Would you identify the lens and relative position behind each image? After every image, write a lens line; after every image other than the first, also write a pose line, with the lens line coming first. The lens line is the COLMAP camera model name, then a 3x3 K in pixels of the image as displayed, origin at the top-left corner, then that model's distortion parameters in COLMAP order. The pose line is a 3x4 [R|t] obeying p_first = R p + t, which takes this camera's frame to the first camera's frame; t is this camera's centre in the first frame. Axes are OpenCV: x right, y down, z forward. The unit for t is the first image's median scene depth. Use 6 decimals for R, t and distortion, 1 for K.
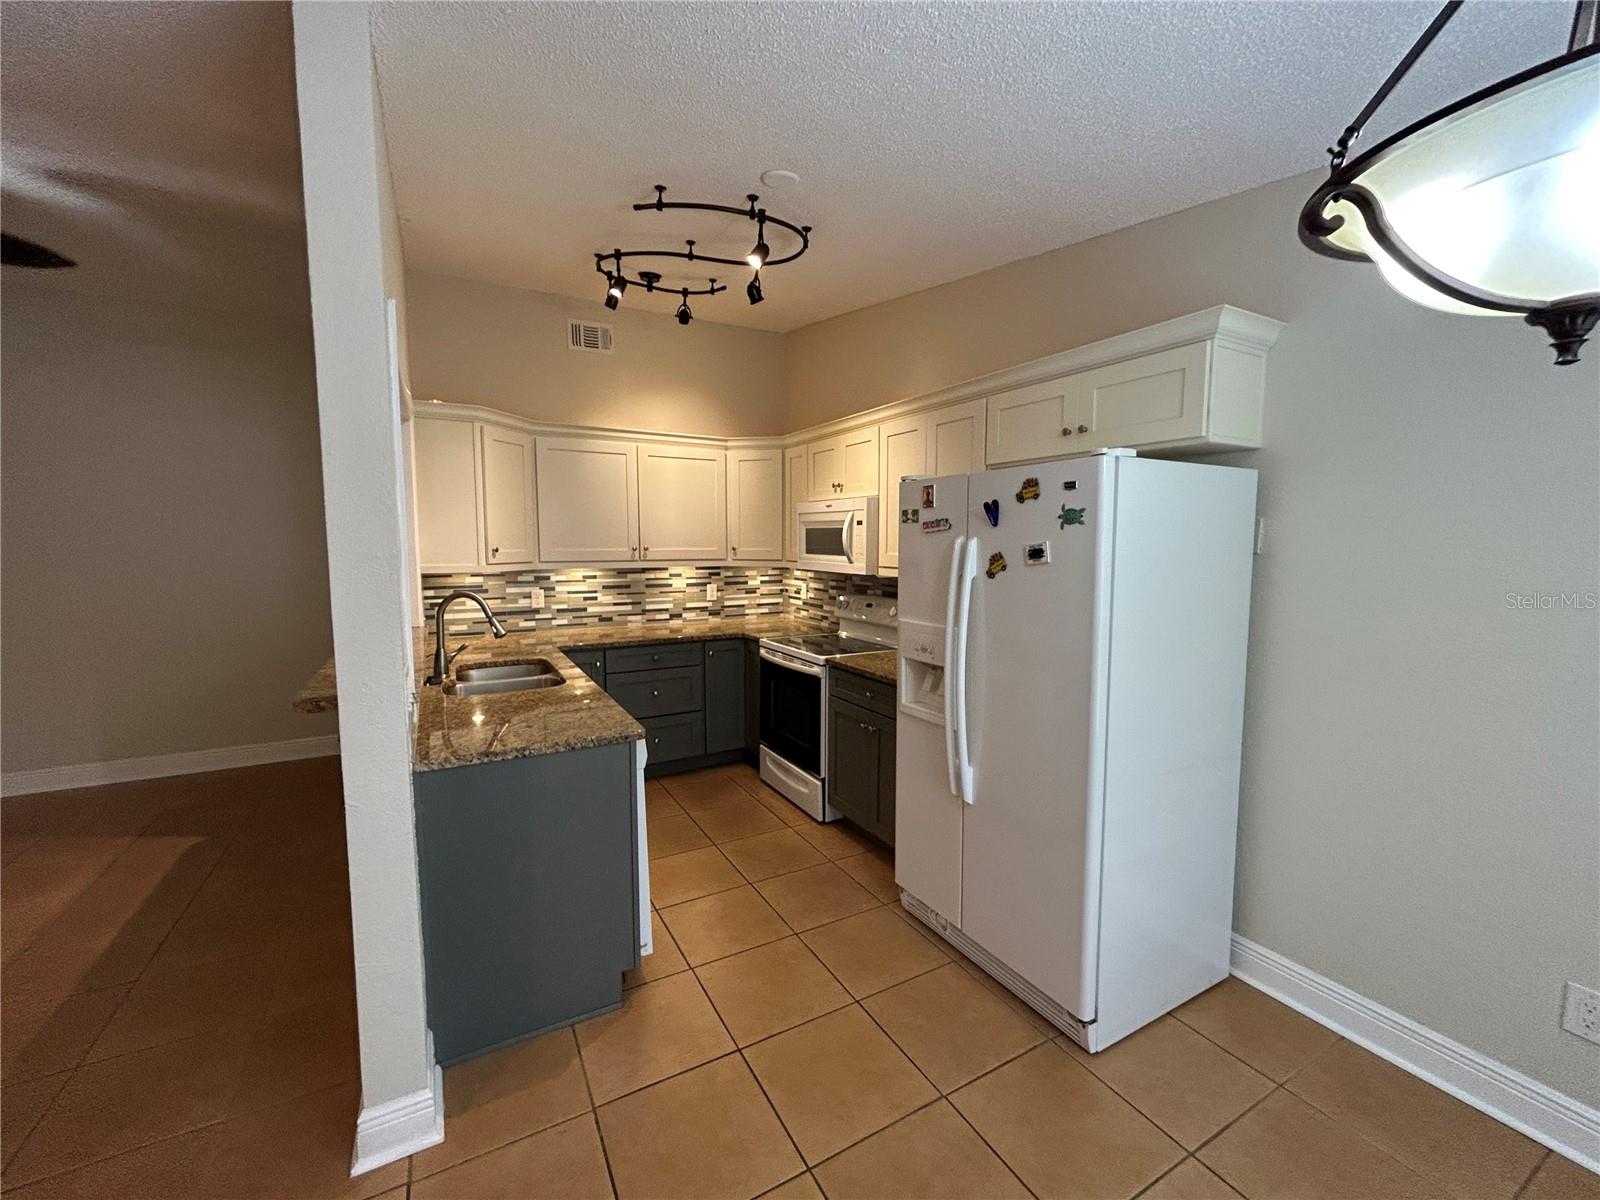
lens RADIAL K [[646.2, 0, 805.0], [0, 646.2, 596.7], [0, 0, 1]] dist [-0.000104, -0.000098]
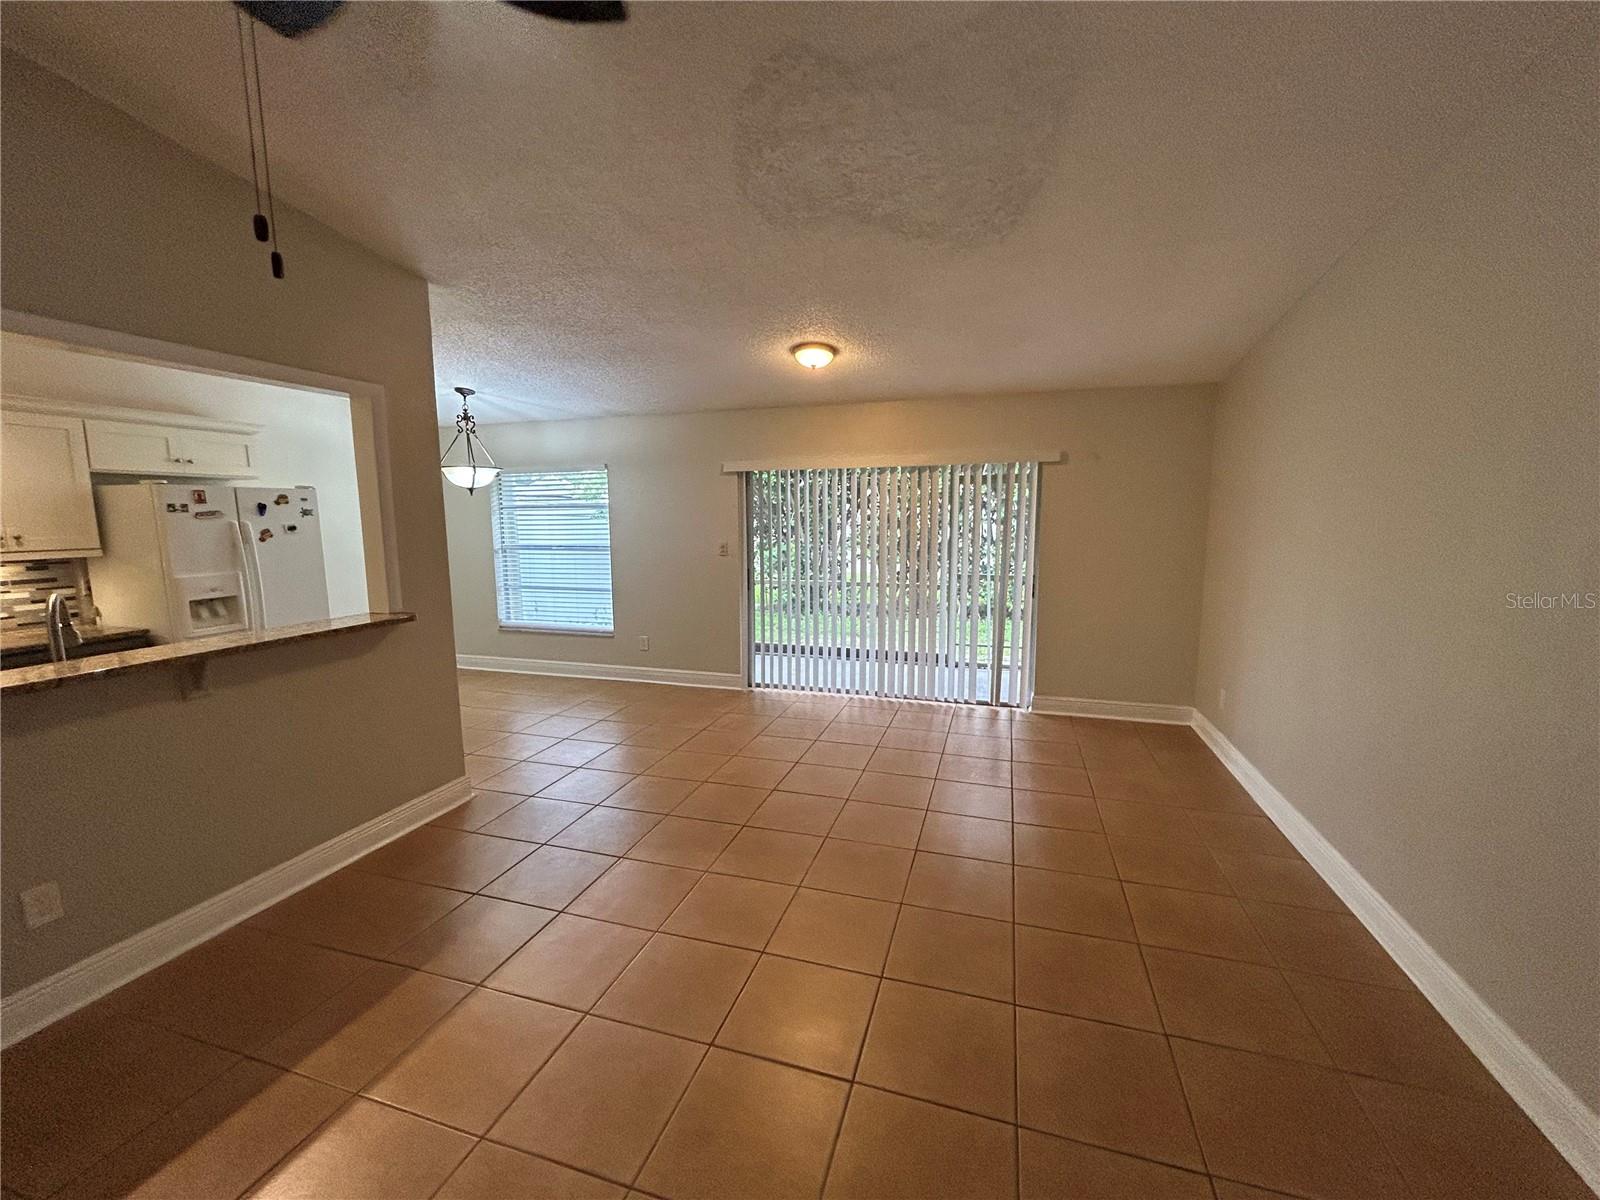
lens RADIAL K [[649.7, 0, 802.4], [0, 649.7, 601.4], [0, 0, 1]] dist [-0.001437, 0.001270]
pose [[-0.683687, -0.096921, 0.723311, -1.129417], [0.067722, 0.978439, 0.195120, -0.061988], [-0.726626, 0.182385, -0.662382, 0.559706]]
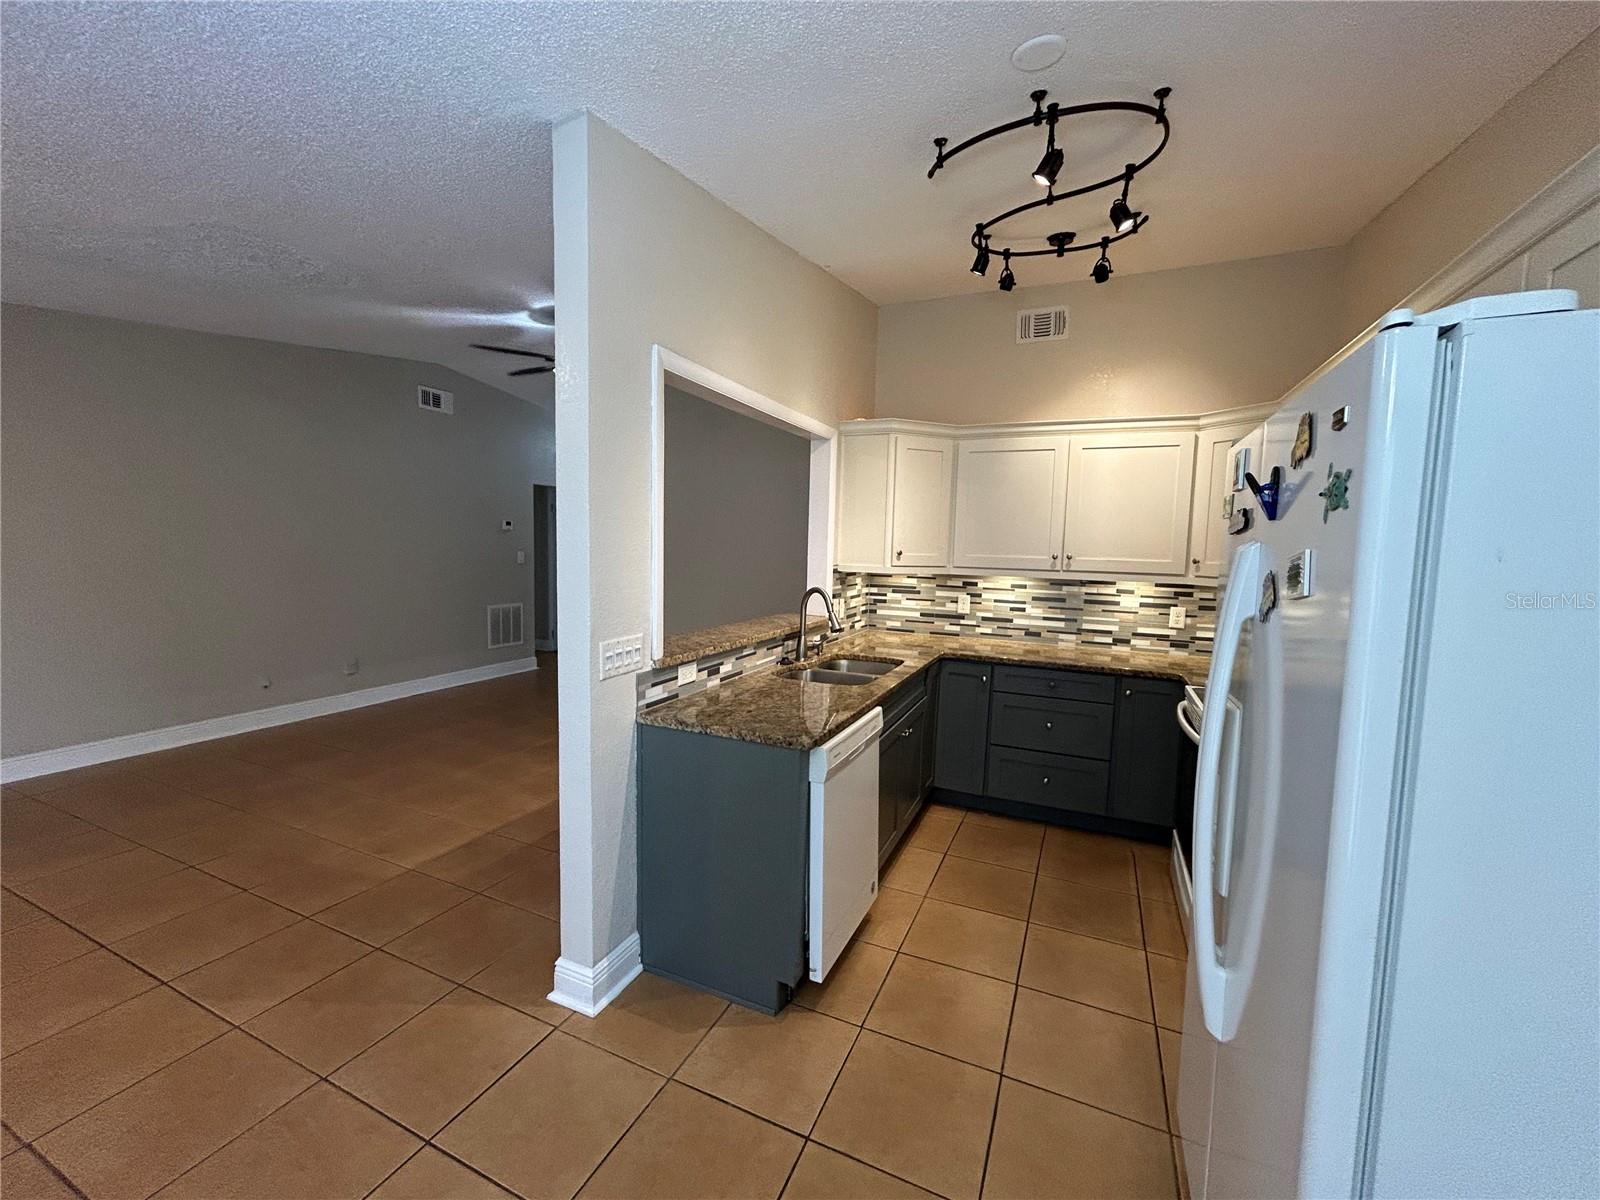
lens RADIAL K [[649.1, 0, 801.2], [0, 649.1, 597.5], [0, 0, 1]] dist [-0.001193, 0.000578]
pose [[0.597951, 0.080494, -0.797480, 0.227220], [-0.092678, 0.995215, 0.030963, -0.014559], [0.796157, 0.055394, 0.602550, 0.193241]]
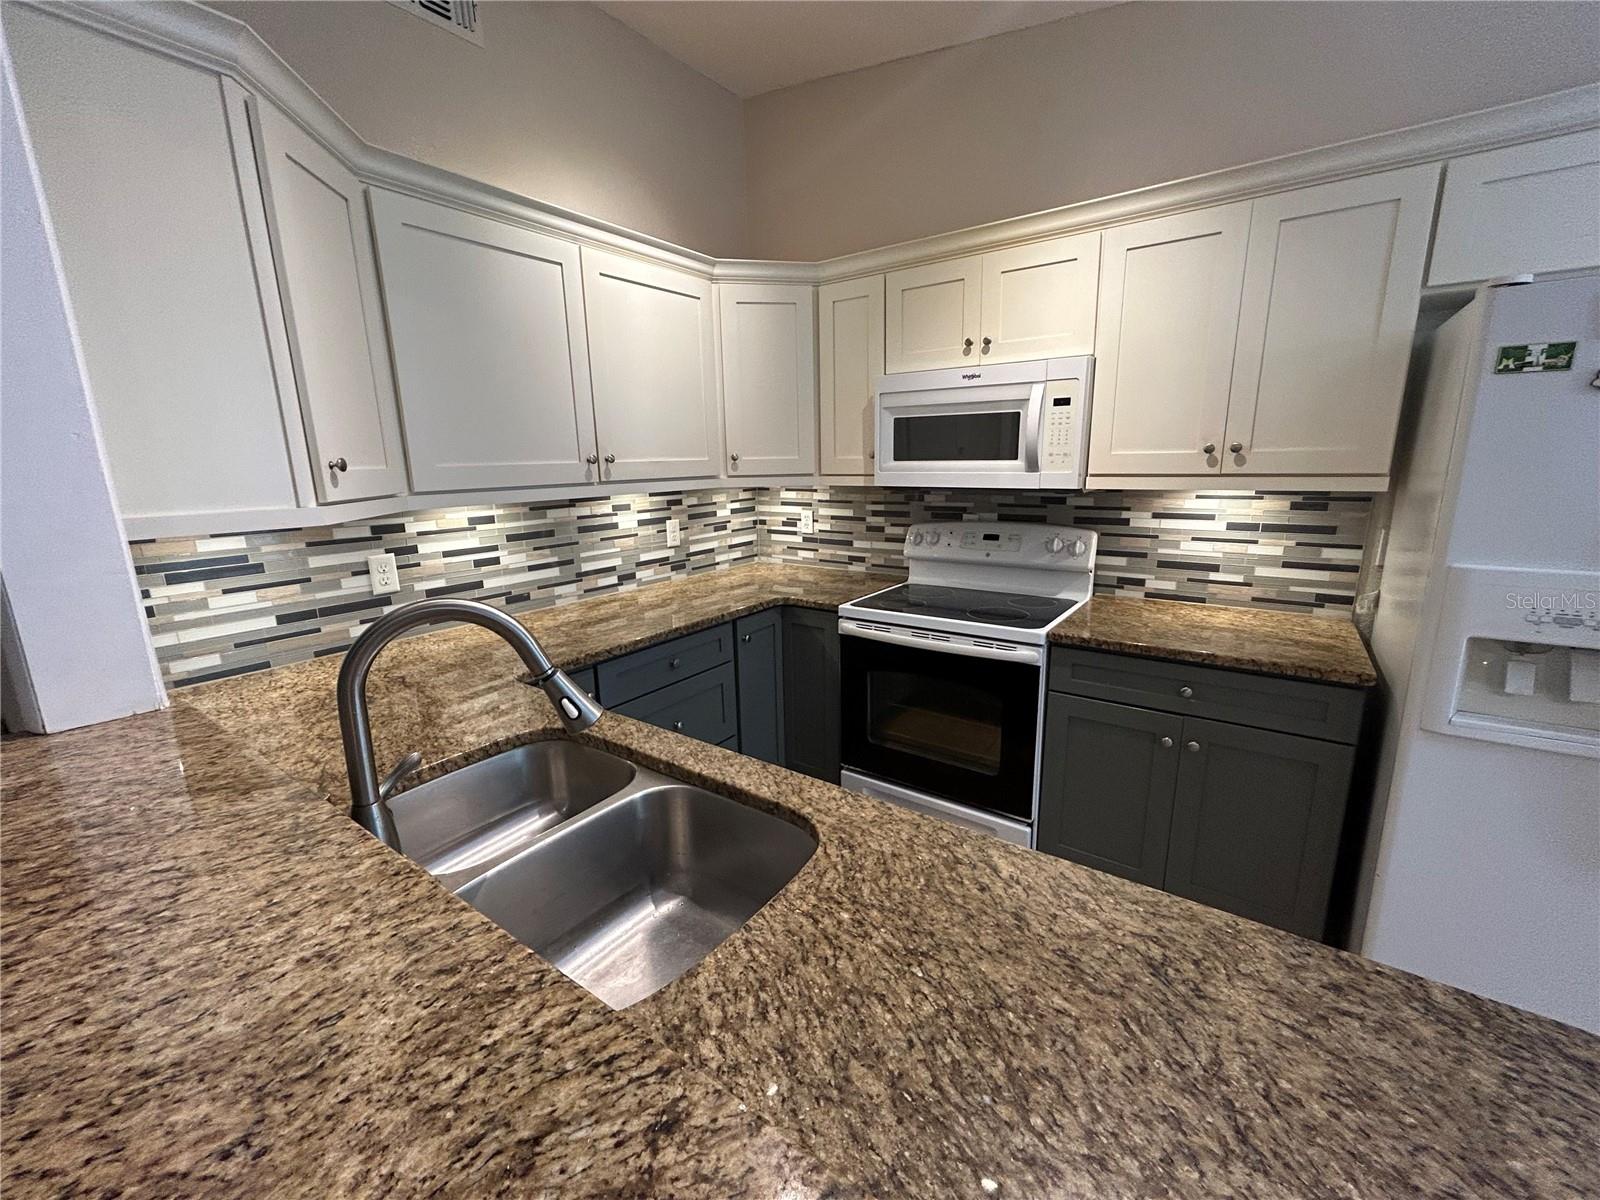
lens RADIAL K [[649.1, 0, 801.2], [0, 649.1, 597.5], [0, 0, 1]] dist [-0.001193, 0.000578]
pose [[0.907462, -0.110305, 0.405395, -0.323194], [0.059677, 0.988977, 0.135508, -0.024921], [-0.415874, -0.098775, 0.904042, 0.433545]]
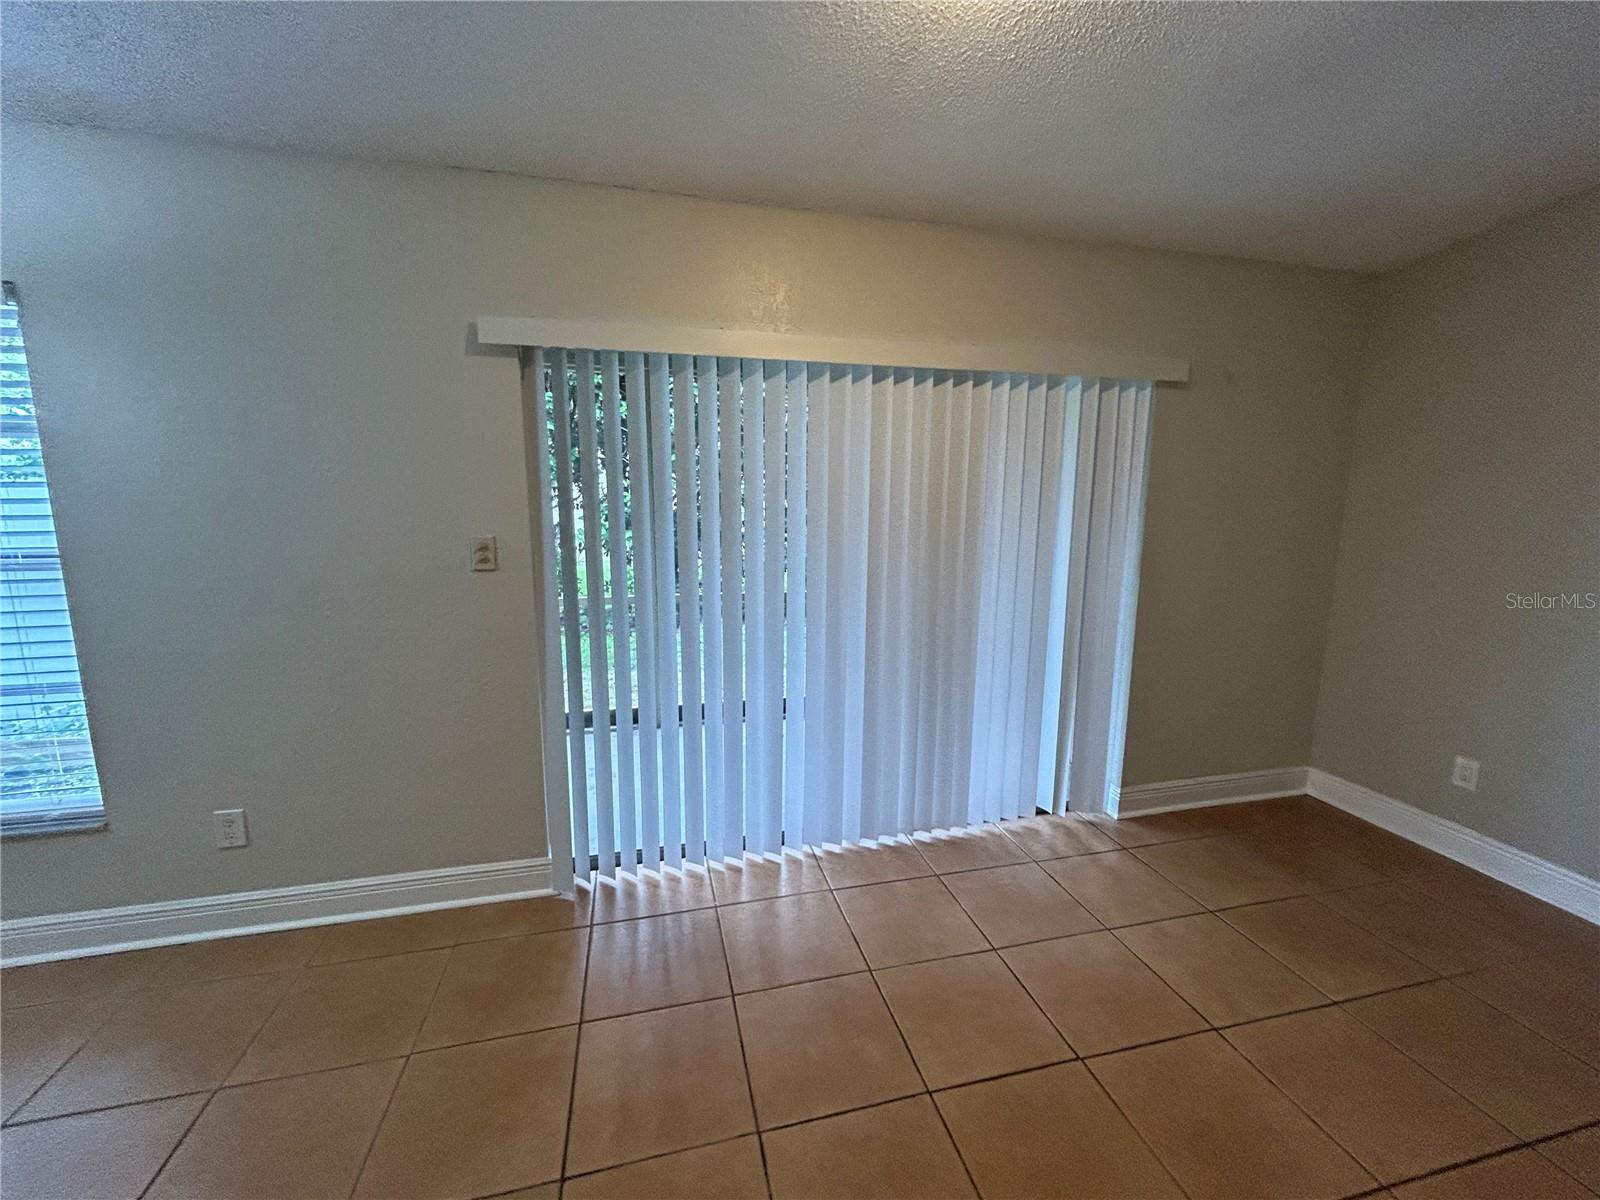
lens RADIAL K [[649.1, 0, 801.2], [0, 649.1, 597.5], [0, 0, 1]] dist [-0.001193, 0.000578]
pose [[-0.962442, -0.054111, 0.266040, -0.429781], [0.013259, 0.969397, 0.245139, -0.007112], [-0.271164, 0.239459, -0.932271, 0.195468]]
